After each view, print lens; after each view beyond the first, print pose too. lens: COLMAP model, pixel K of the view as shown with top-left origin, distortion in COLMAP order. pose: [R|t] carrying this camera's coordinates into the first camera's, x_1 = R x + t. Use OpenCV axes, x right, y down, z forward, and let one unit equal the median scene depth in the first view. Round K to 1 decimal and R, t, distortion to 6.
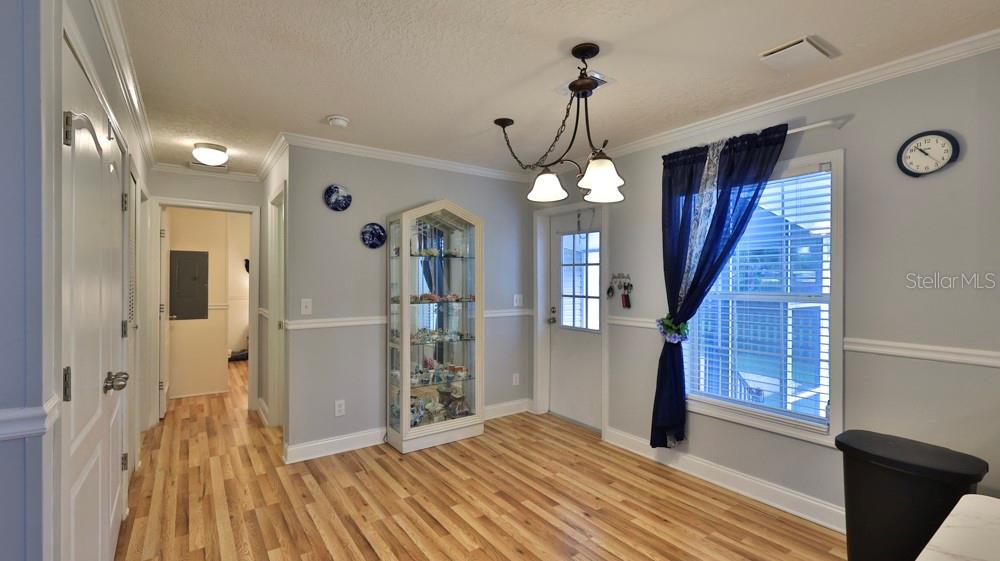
lens RADIAL K [[441.6, 0, 494.3], [0, 441.6, 281.5], [0, 0, 1]] dist [0.000967, -0.000199]
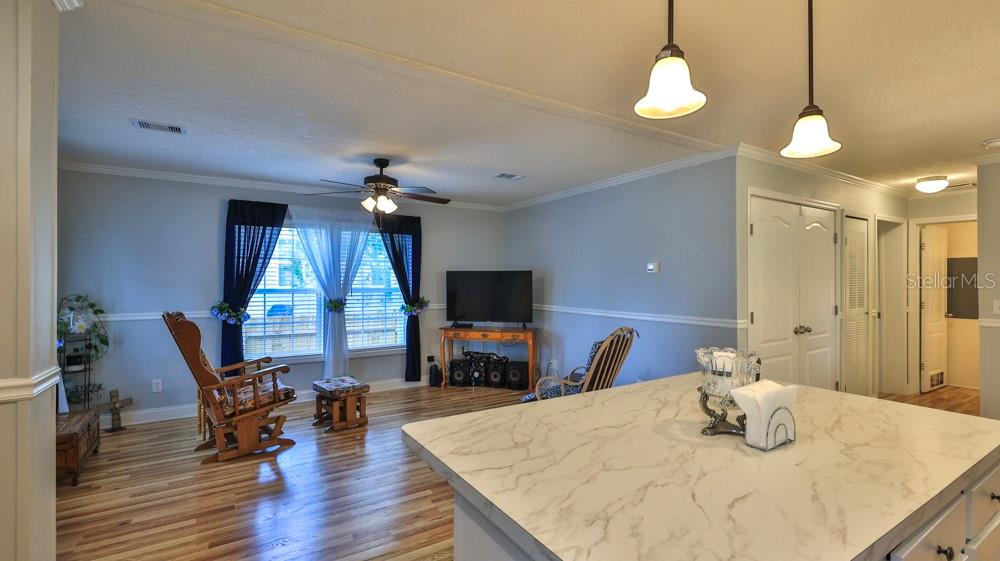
lens RADIAL K [[441.6, 0, 487.6], [0, 441.6, 278.2], [0, 0, 1]] dist [0.000967, -0.000199]
pose [[-0.074165, -0.011653, -0.997178, 0.802708], [-0.007724, 0.999908, -0.011110, 0.006803], [0.997216, 0.006878, -0.074248, -0.200760]]
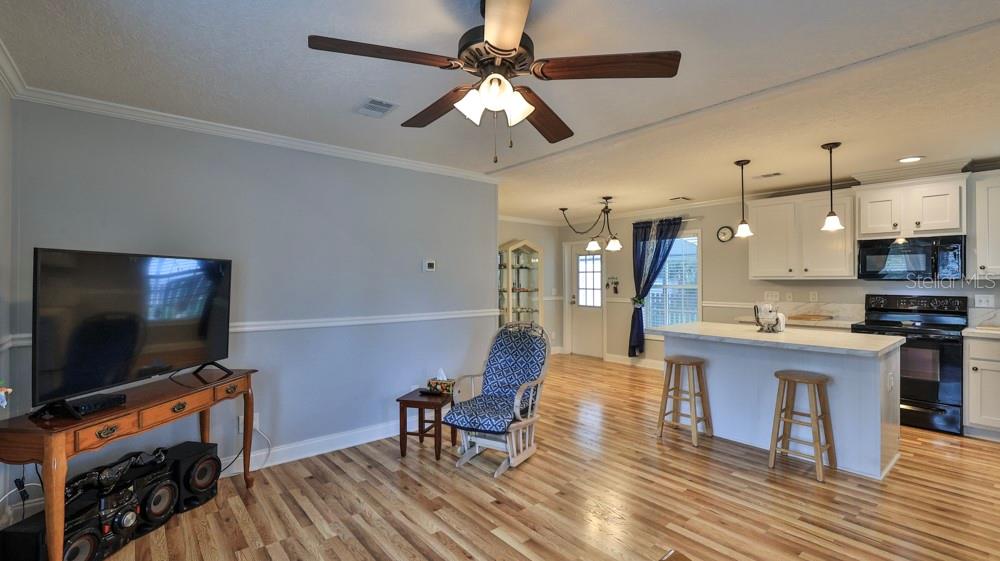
lens RADIAL K [[441.6, 0, 499.9], [0, 441.6, 279.3], [0, 0, 1]] dist [0.000967, -0.000199]
pose [[0.996356, -0.005157, 0.085140, -0.467769], [0.005894, 0.999947, -0.008406, 0.009025], [-0.085092, 0.008877, 0.996334, -1.135422]]
